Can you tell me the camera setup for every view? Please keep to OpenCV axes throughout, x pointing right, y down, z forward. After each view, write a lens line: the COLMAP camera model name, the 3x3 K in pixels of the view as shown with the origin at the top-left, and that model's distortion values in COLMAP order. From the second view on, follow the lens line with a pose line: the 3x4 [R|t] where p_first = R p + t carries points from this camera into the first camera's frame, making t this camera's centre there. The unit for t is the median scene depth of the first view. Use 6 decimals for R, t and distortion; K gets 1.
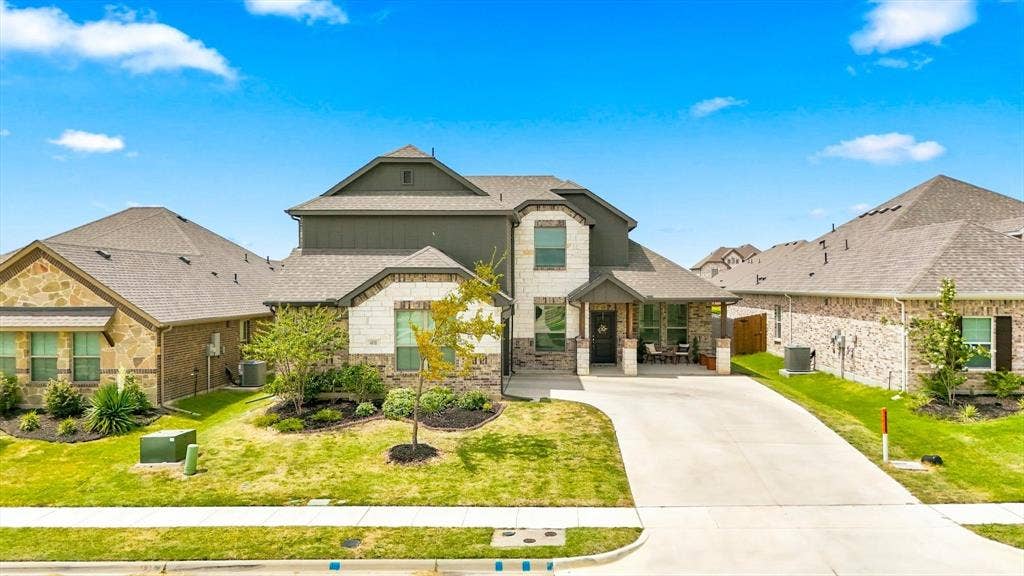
lens RADIAL K [[742.2, 0, 510.3], [0, 742.2, 281.1], [0, 0, 1]] dist [0.049000, -0.017492]
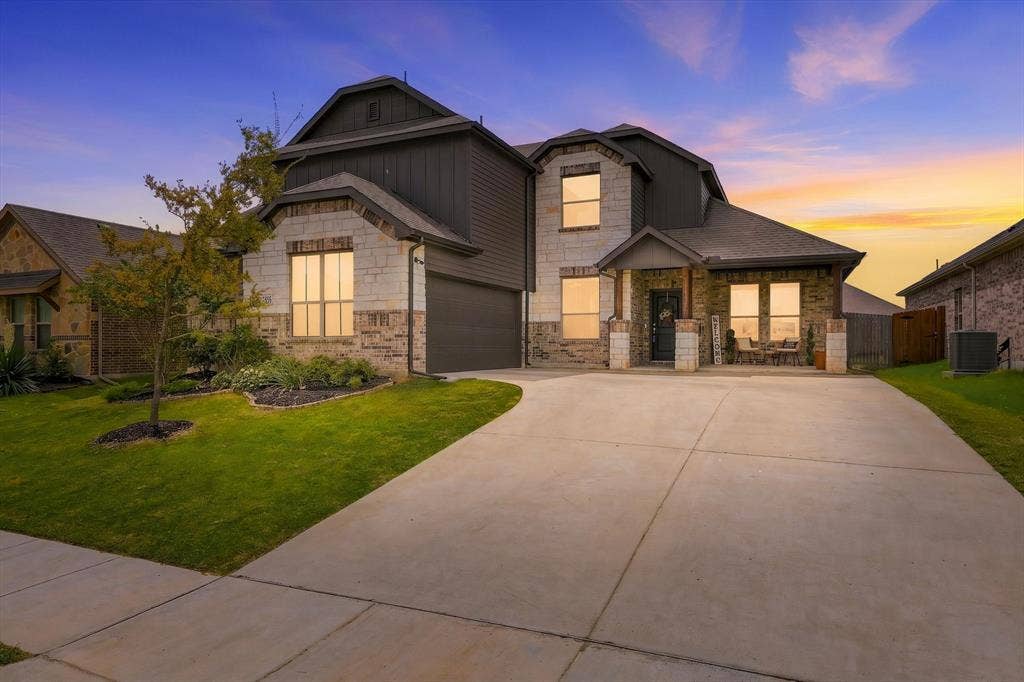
lens RADIAL K [[593.6, 0, 517.6], [0, 593.6, 347.5], [0, 0, 1]] dist [-0.004637, 0.002989]
pose [[0.931547, 0.005468, -0.363581, 0.245119], [-0.002062, 0.999950, 0.009754, 0.111666], [0.363616, -0.008337, 0.931512, 0.472648]]
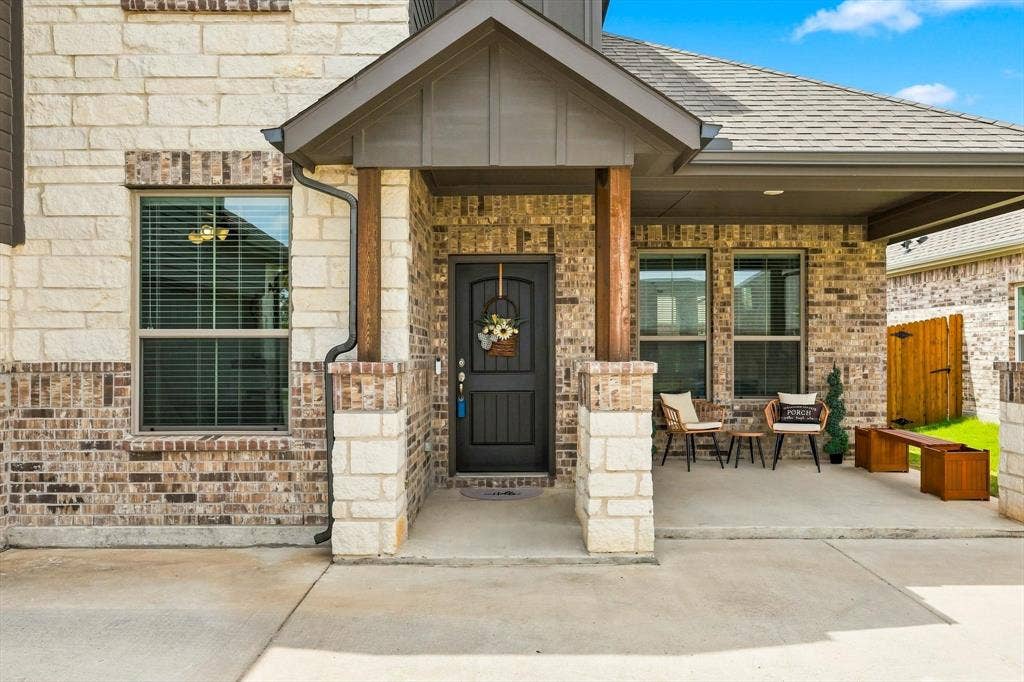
lens RADIAL K [[766.1, 0, 518.3], [0, 766.1, 341.9], [0, 0, 1]] dist [0.008539, -0.017446]
pose [[0.998061, 0.000162, 0.062238, 0.139453], [-0.000220, 1.000000, 0.000927, 0.081431], [-0.062238, -0.000939, 0.998061, 0.906218]]
